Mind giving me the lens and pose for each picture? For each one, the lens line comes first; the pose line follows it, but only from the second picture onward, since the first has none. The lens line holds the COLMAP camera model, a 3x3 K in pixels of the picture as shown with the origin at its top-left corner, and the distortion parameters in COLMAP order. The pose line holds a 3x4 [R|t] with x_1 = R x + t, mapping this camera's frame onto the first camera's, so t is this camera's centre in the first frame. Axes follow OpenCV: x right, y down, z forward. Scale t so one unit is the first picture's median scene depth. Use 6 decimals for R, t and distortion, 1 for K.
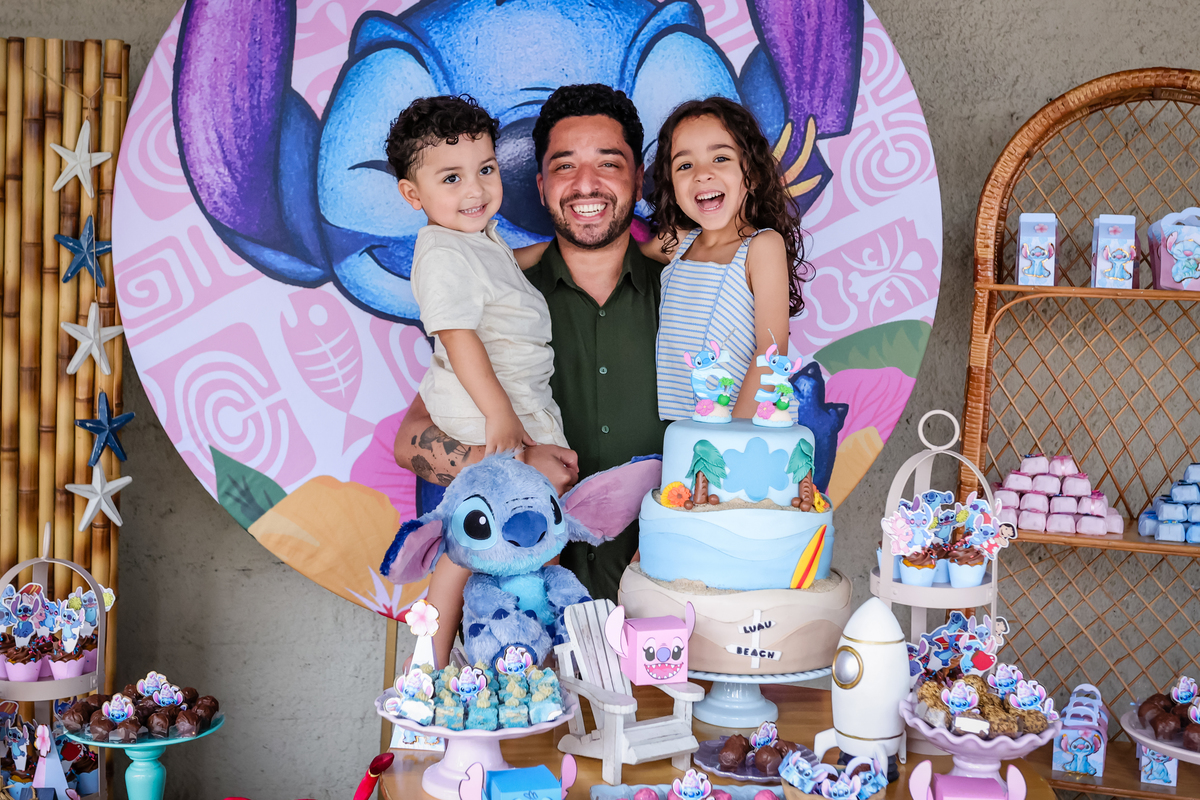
lens RADIAL K [[1568.1, 0, 594.6], [0, 1568.1, 348.3], [0, 0, 1]] dist [-0.020855, -0.020781]
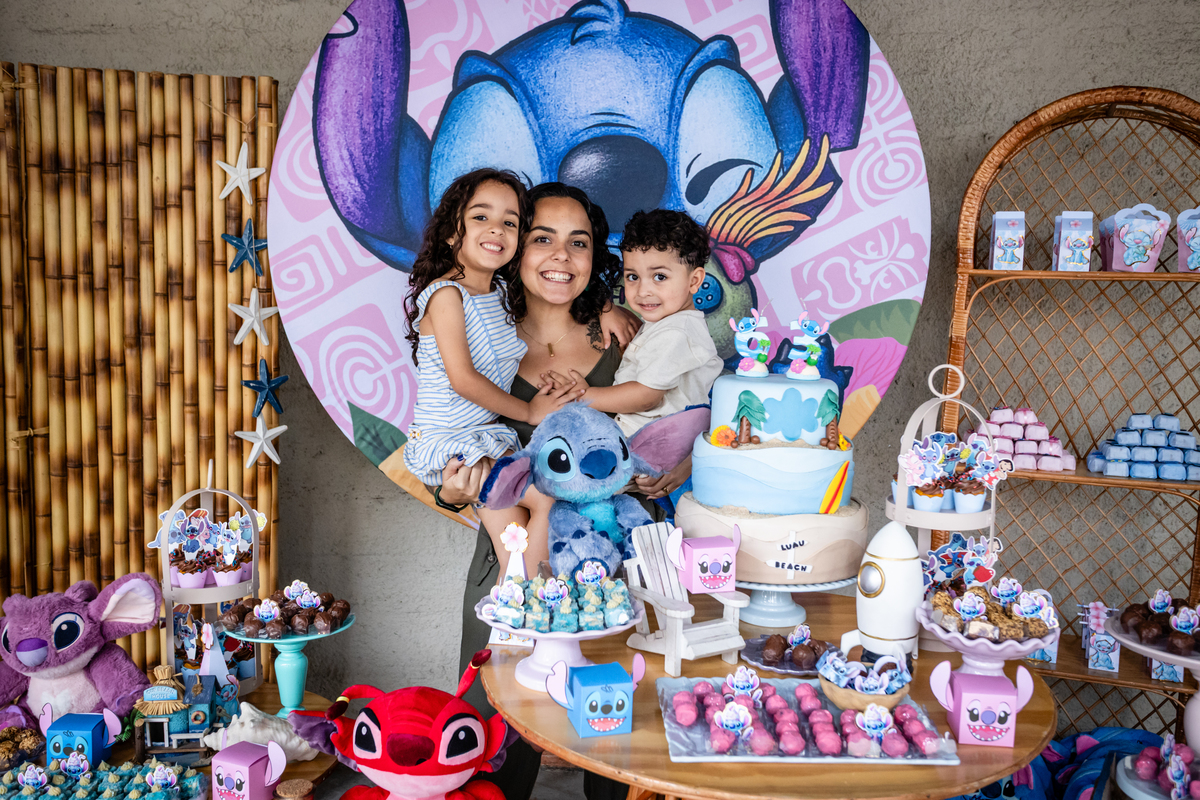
lens RADIAL K [[1115.4, 0, 600.7], [0, 1115.4, 404.9], [0, 0, 1]] dist [-0.004095, 0.092976]
pose [[0.999426, -0.001983, -0.033816, -0.009851], [0.003897, 0.998387, 0.056634, 0.015128], [0.033649, -0.056733, 0.997822, 0.104112]]
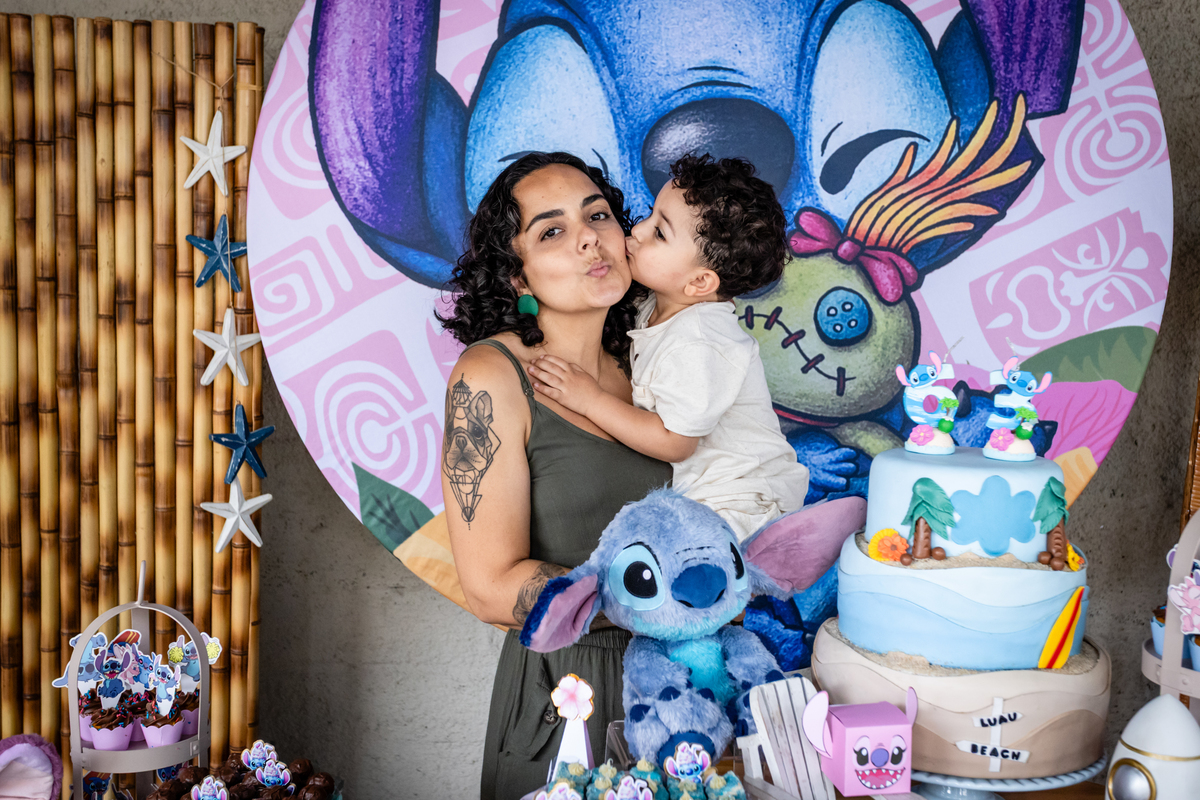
lens RADIAL K [[1342.6, 0, 602.2], [0, 1342.6, 405.7], [0, 0, 1]] dist [-0.000012, 0.130880]
pose [[0.994968, 0.004681, -0.100081, -0.018374], [-0.000661, 0.999193, 0.040166, -0.003659], [0.100188, -0.039897, 0.994168, 0.224539]]
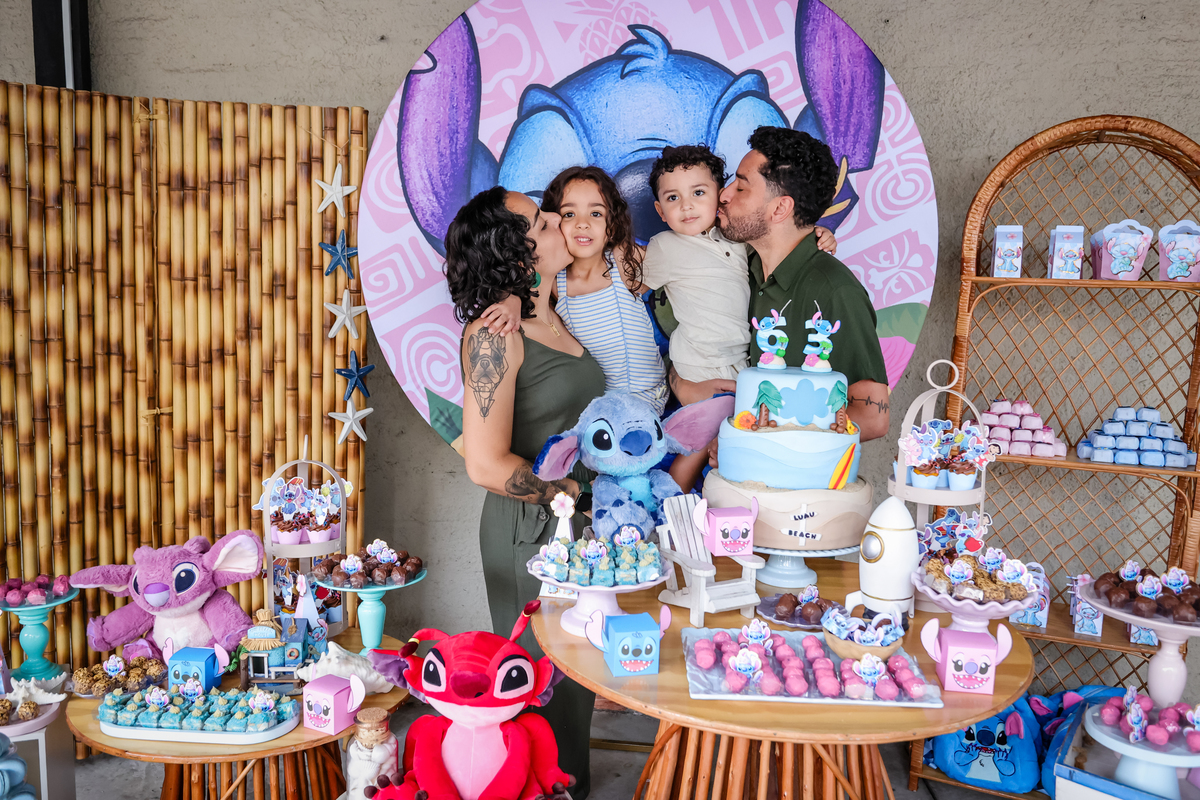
lens RADIAL K [[984.5, 0, 606.1], [0, 984.5, 399.2], [0, 0, 1]] dist [0.050832, -0.090322]
pose [[0.996632, 0.009988, -0.081388, 0.000031], [-0.005132, 0.998205, 0.059664, 0.017199], [0.081838, -0.059045, 0.994895, 0.090358]]
